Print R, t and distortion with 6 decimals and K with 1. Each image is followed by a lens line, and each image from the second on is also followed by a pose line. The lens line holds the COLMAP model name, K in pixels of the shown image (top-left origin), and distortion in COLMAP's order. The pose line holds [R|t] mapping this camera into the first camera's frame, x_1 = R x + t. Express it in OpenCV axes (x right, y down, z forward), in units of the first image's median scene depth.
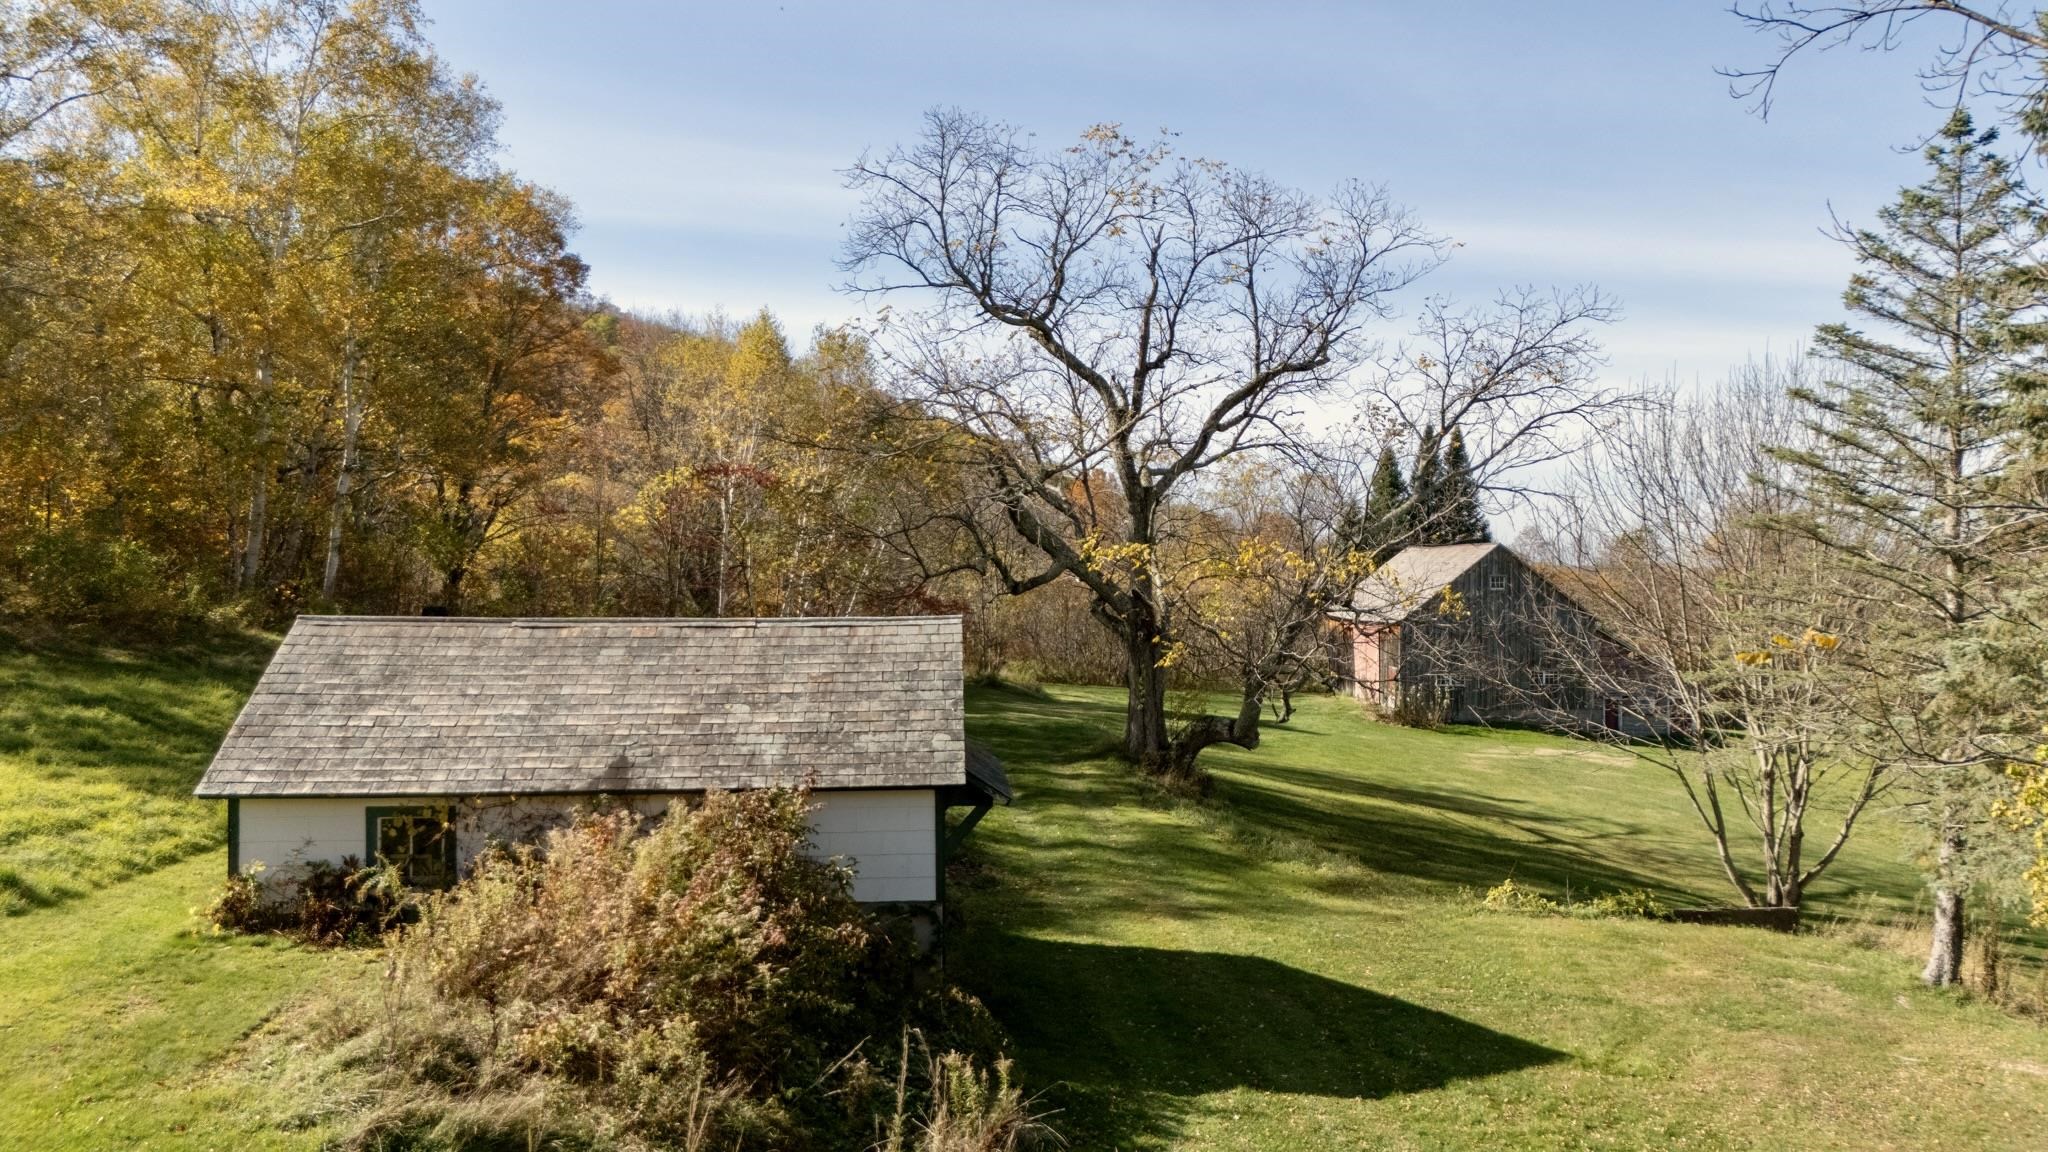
lens RADIAL K [[1506.8, 0, 1024.0], [0, 1506.8, 576.0], [0, 0, 1]] dist [0.066098, -0.004040]
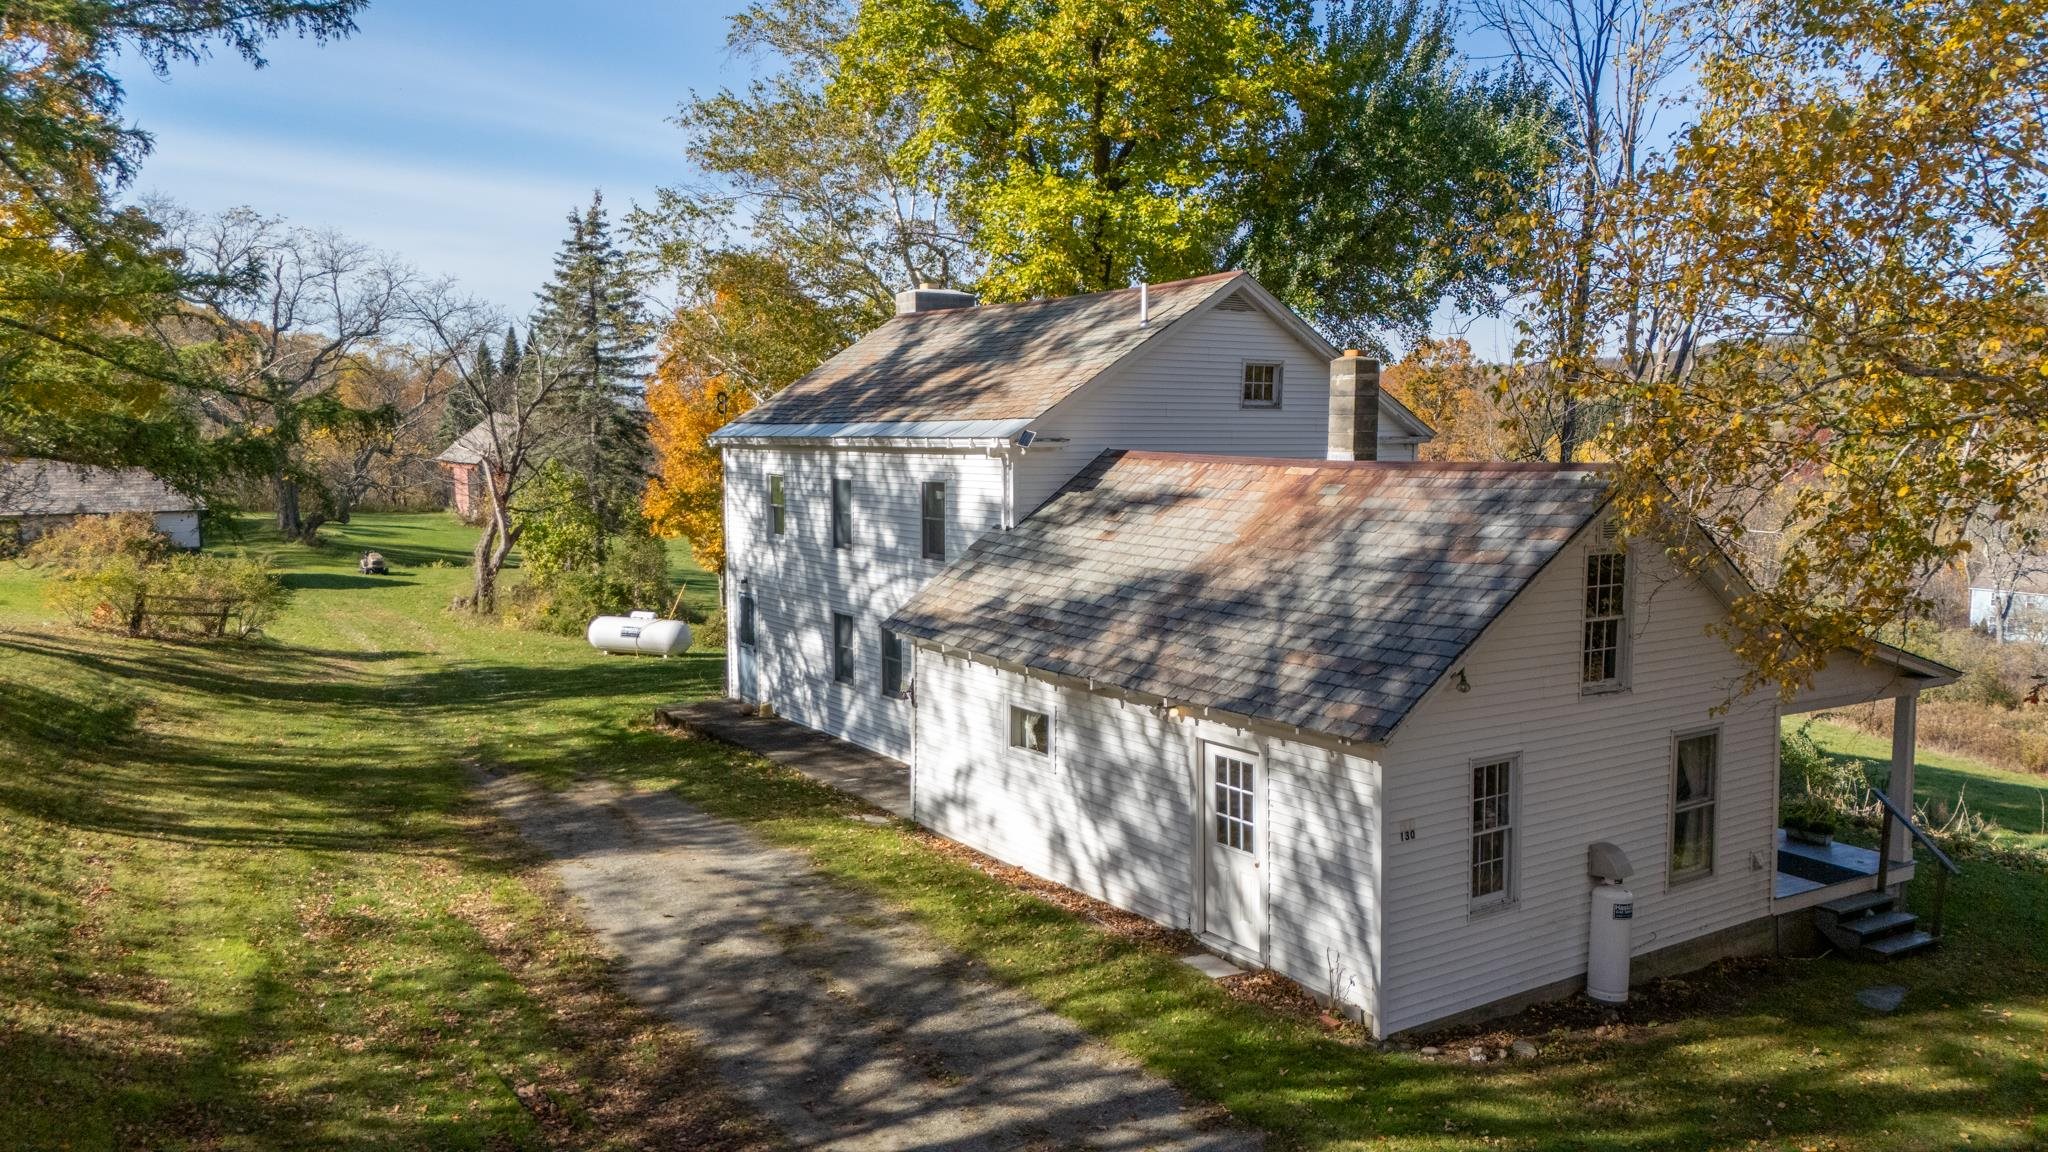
lens RADIAL K [[1506.8, 0, 1024.0], [0, 1506.8, 576.0], [0, 0, 1]] dist [0.066098, -0.004040]
pose [[0.875141, -0.056973, 0.480502, -0.044254], [0.007668, 0.994552, 0.103958, -0.021218], [-0.483807, -0.087293, 0.870811, -1.210105]]
